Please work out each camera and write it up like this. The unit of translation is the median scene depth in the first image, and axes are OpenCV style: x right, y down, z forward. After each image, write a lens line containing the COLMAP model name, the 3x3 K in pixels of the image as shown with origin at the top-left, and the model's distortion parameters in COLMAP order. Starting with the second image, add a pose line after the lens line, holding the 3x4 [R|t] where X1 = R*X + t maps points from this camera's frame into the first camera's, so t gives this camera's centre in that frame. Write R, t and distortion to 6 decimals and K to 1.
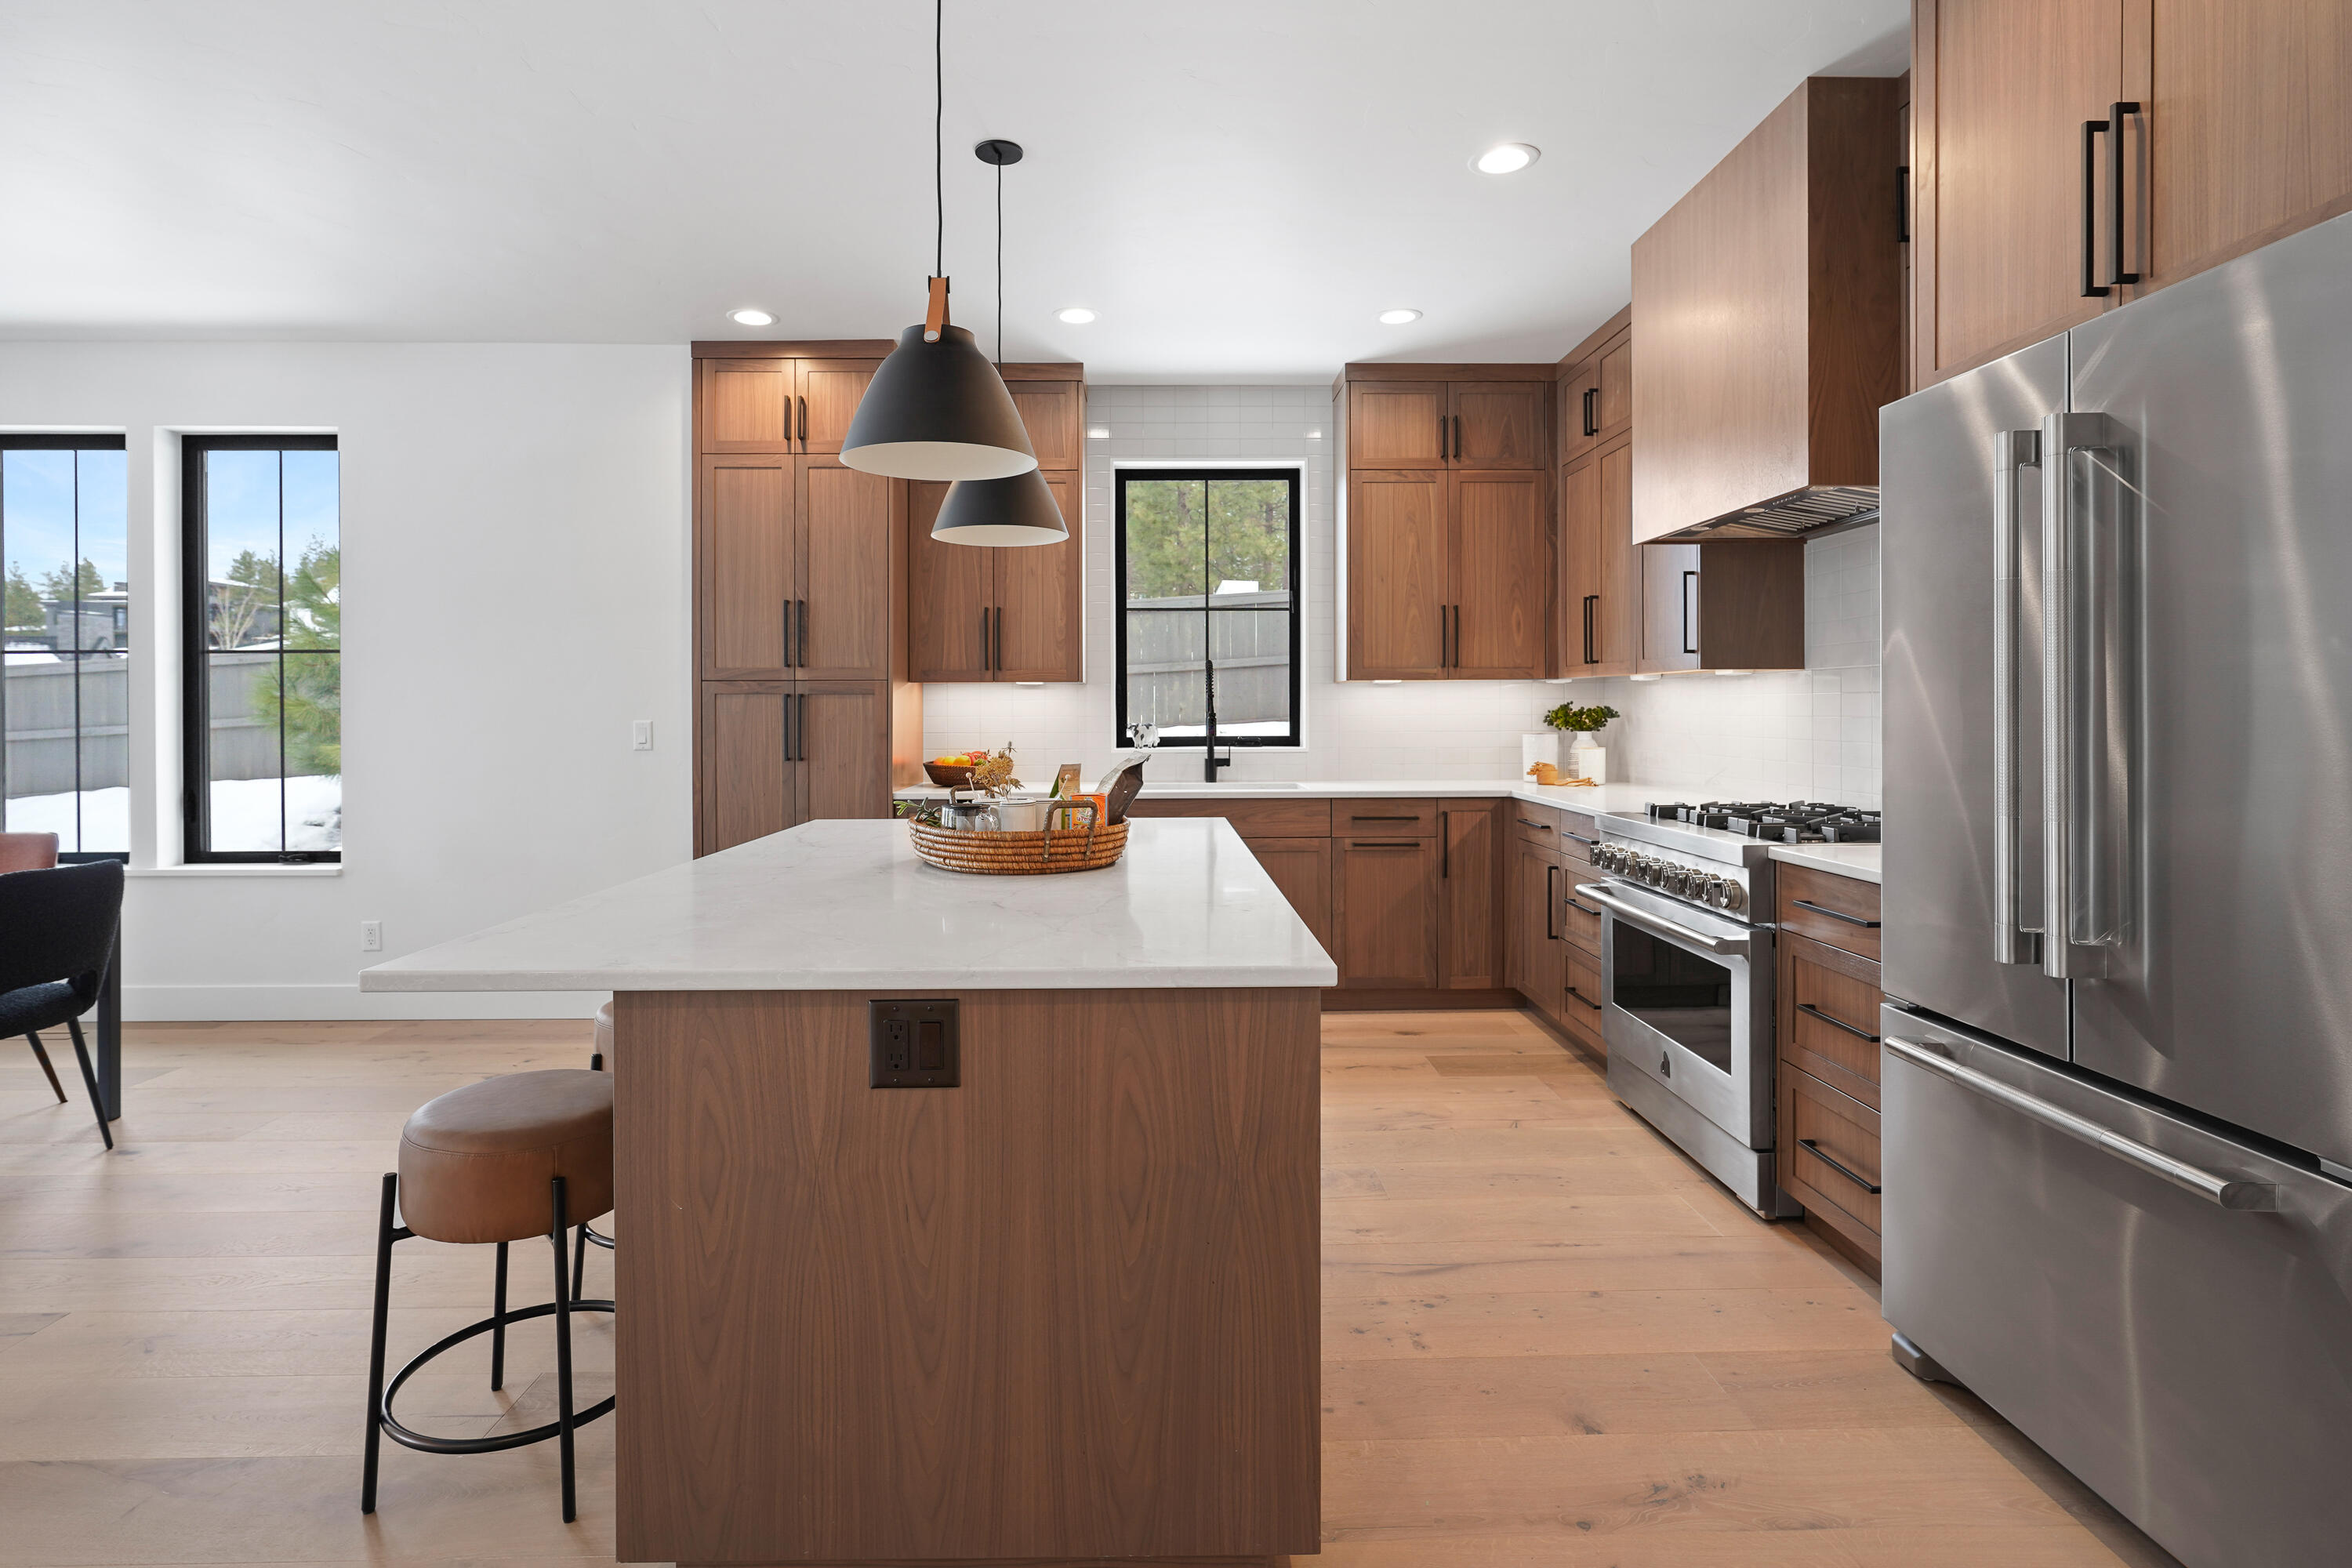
lens RADIAL K [[1163.0, 0, 1147.1], [0, 1163.0, 710.0], [0, 0, 1]] dist [-0.007002, 0.002616]
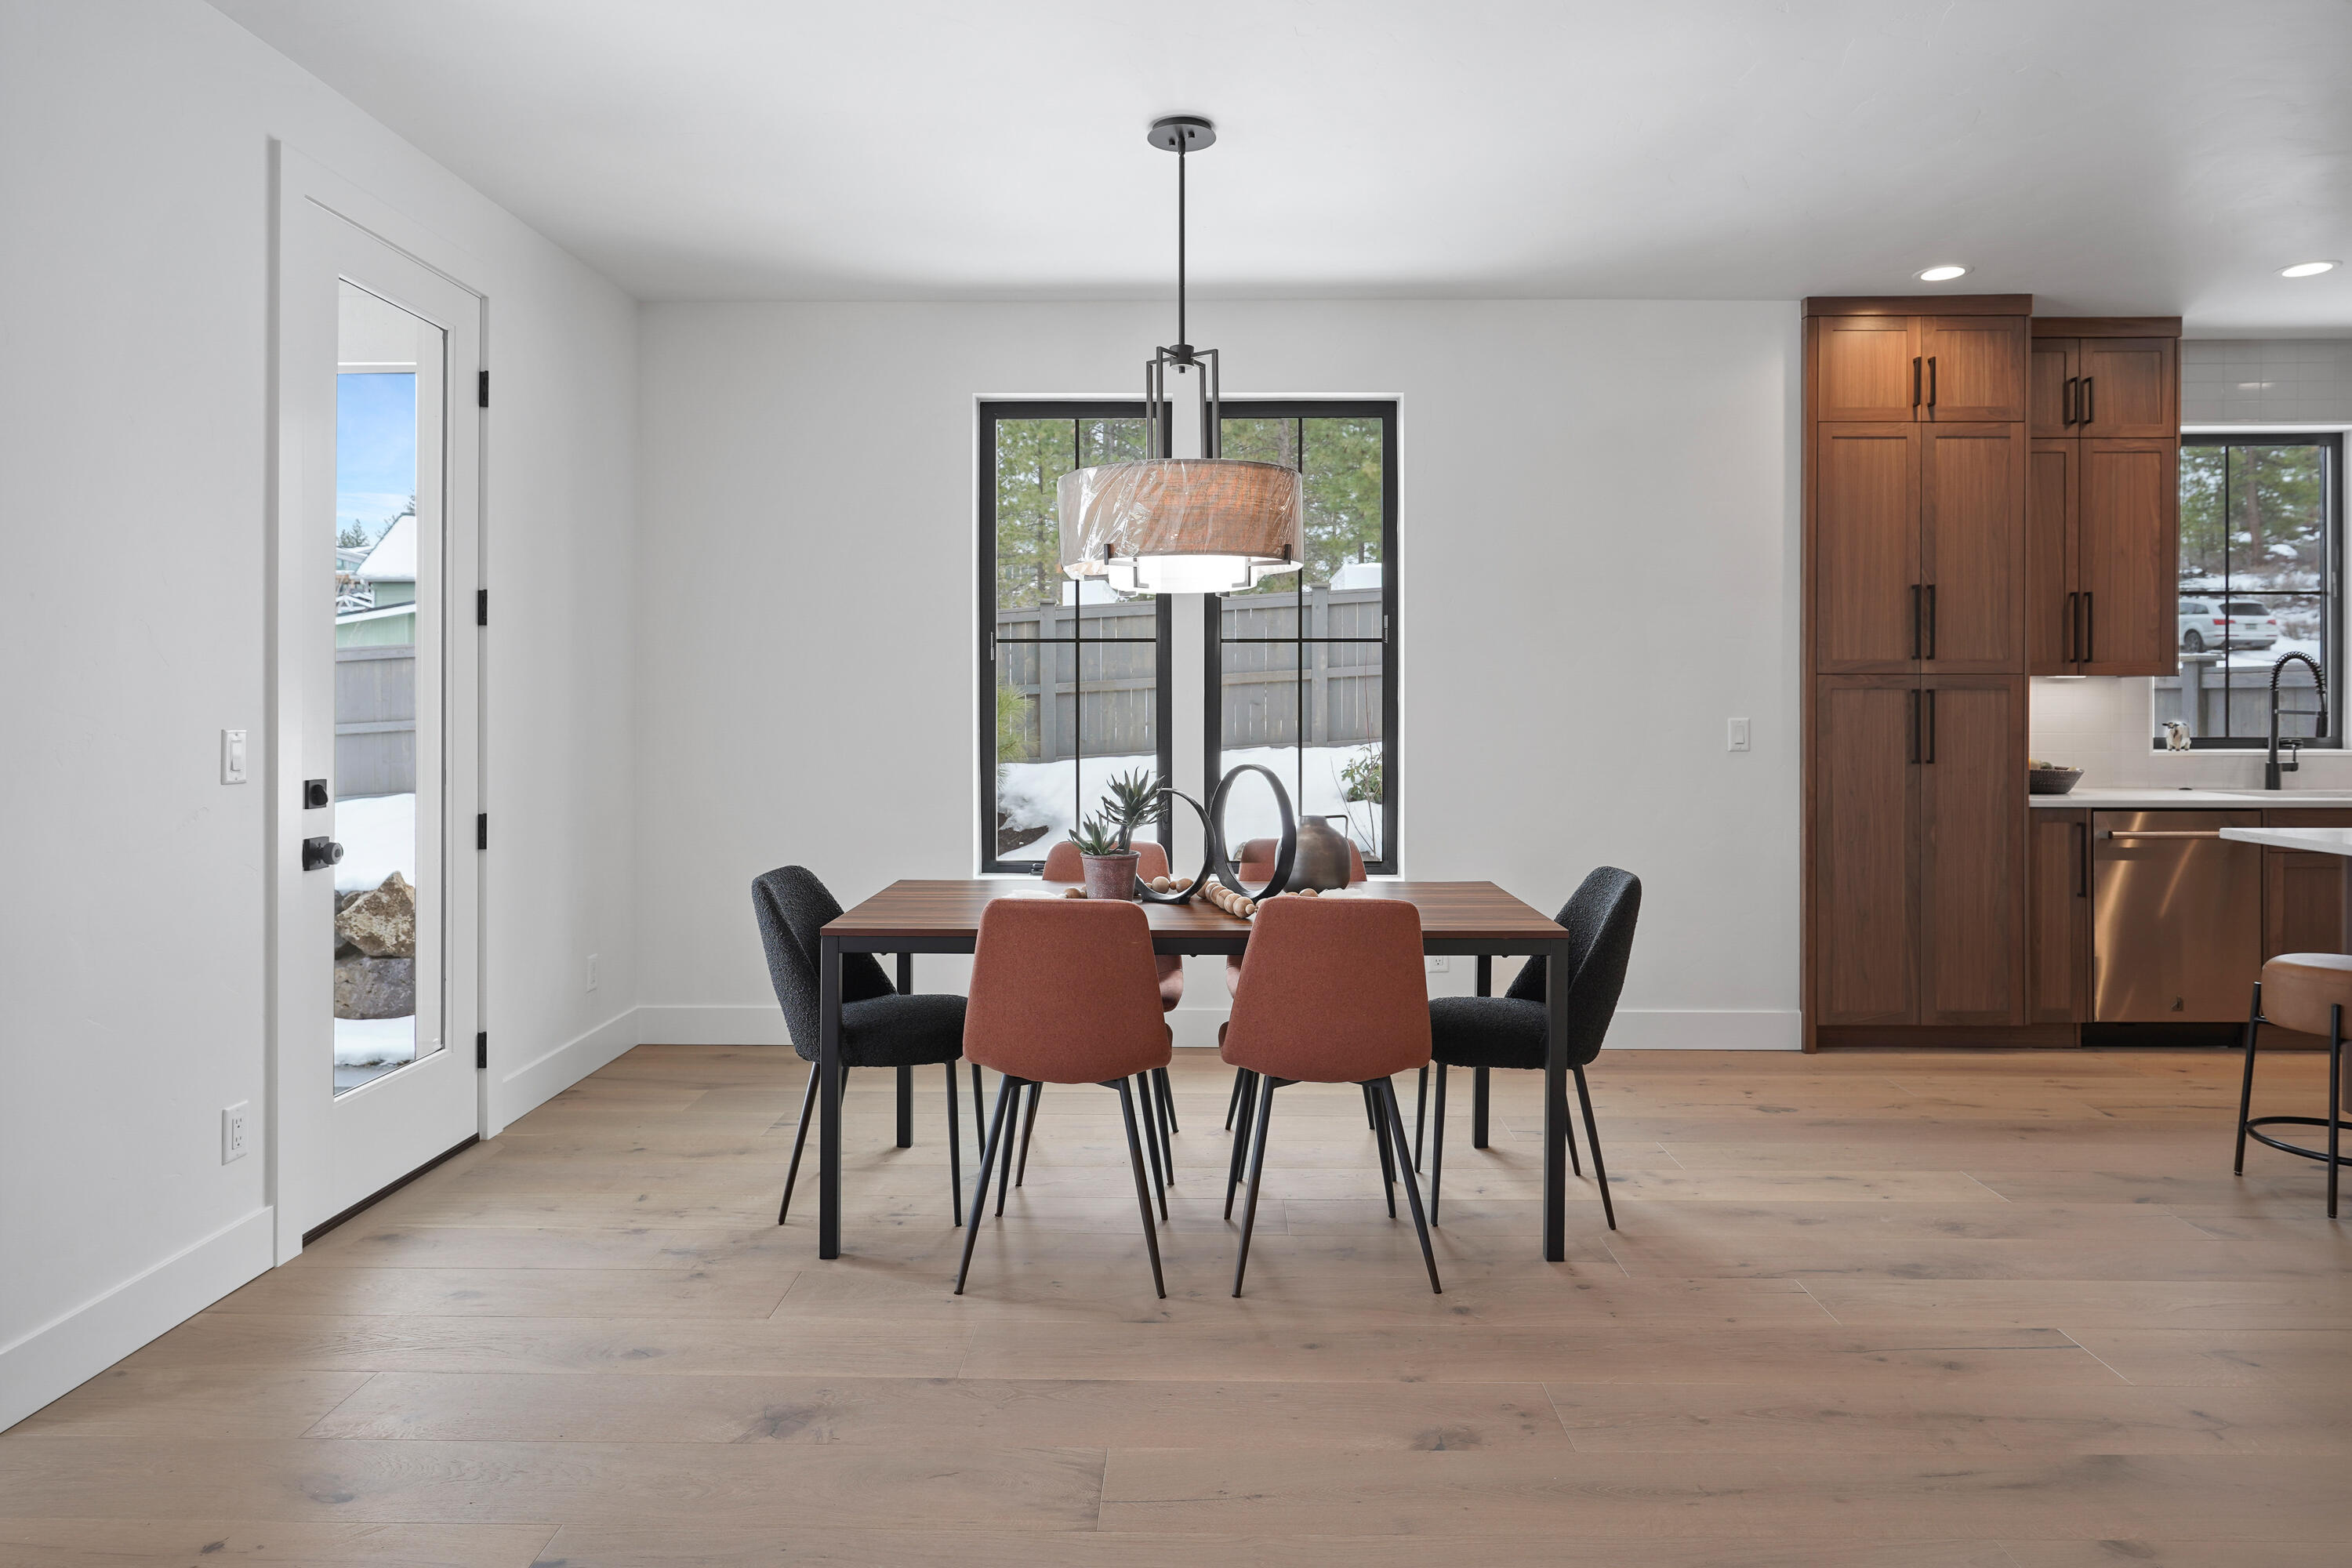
lens RADIAL K [[1449.3, 0, 1114.5], [0, 1449.3, 713.2], [0, 0, 1]] dist [-0.010711, 0.001681]
pose [[0.999682, 0.003495, -0.024985, -0.889947], [-0.003343, 0.999976, 0.006103, -0.000090], [0.025006, -0.006018, 0.999669, -0.128339]]
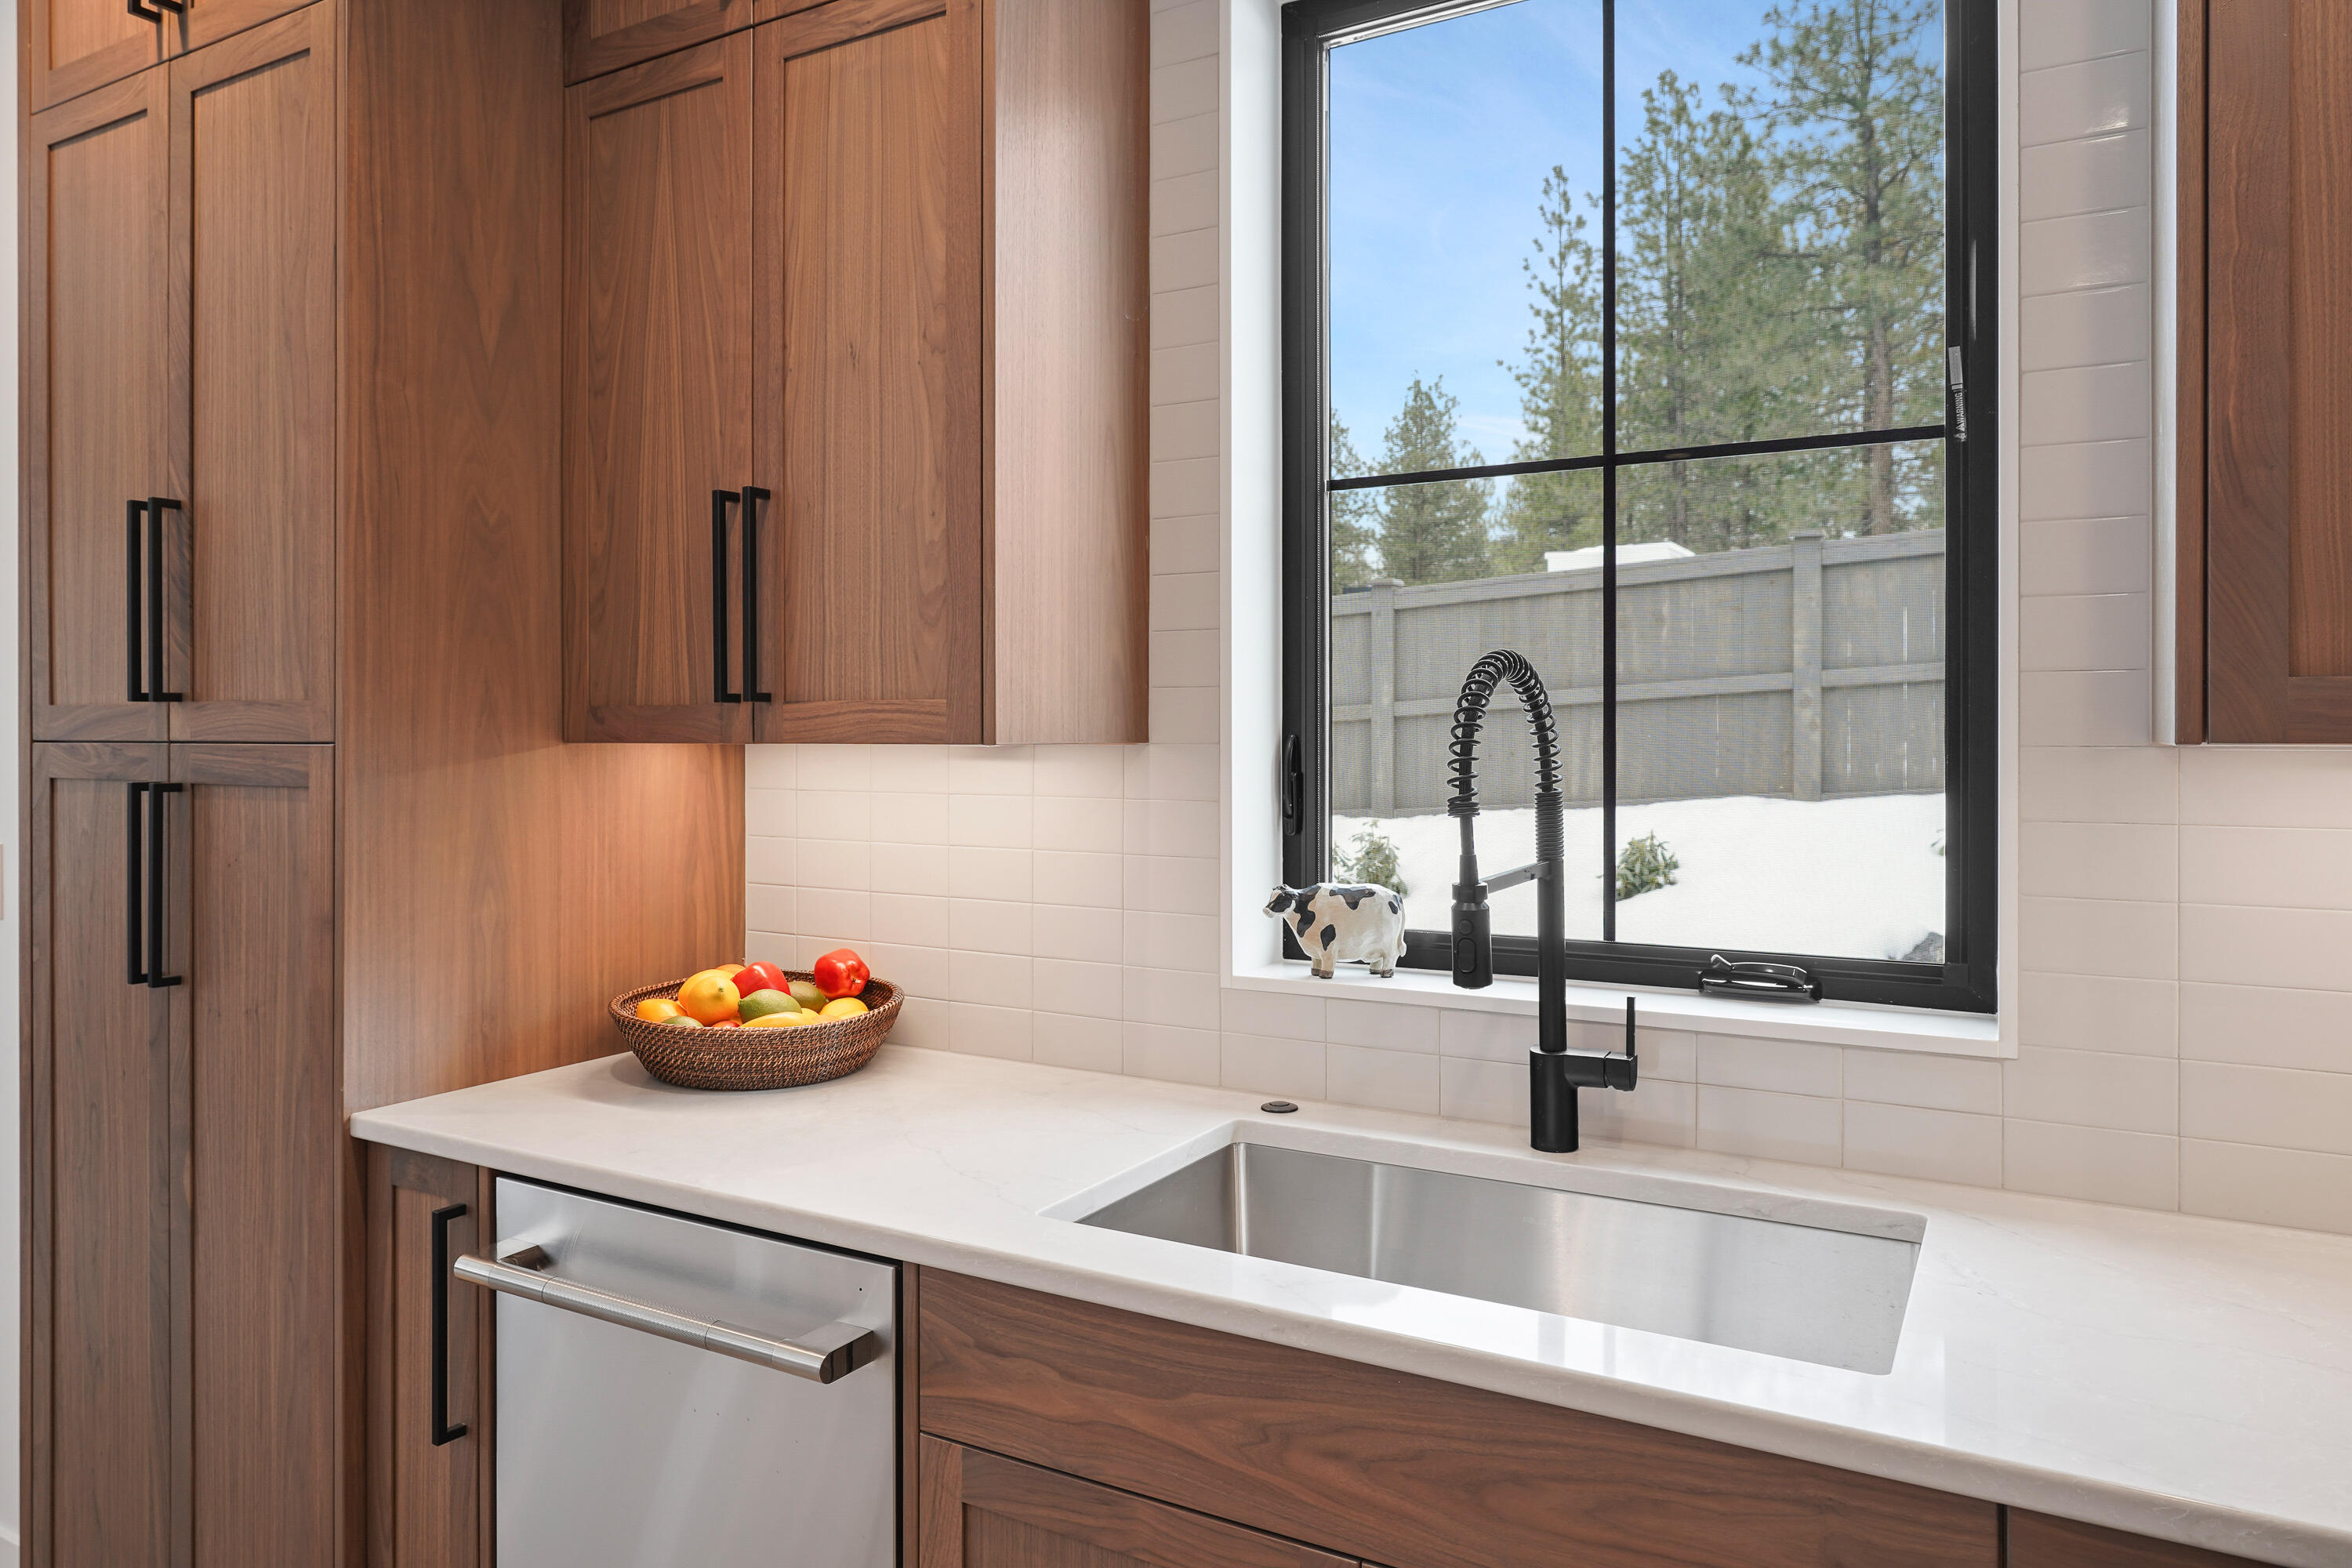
lens RADIAL K [[1498.6, 0, 1208.6], [0, 1498.6, 739.4], [0, 0, 1]] dist [0.001064, -0.003881]
pose [[0.871123, 0.004518, -0.491045, 0.163605], [-0.002713, 0.999987, 0.004388, -0.028696], [0.491058, -0.002491, 0.871123, 0.767420]]
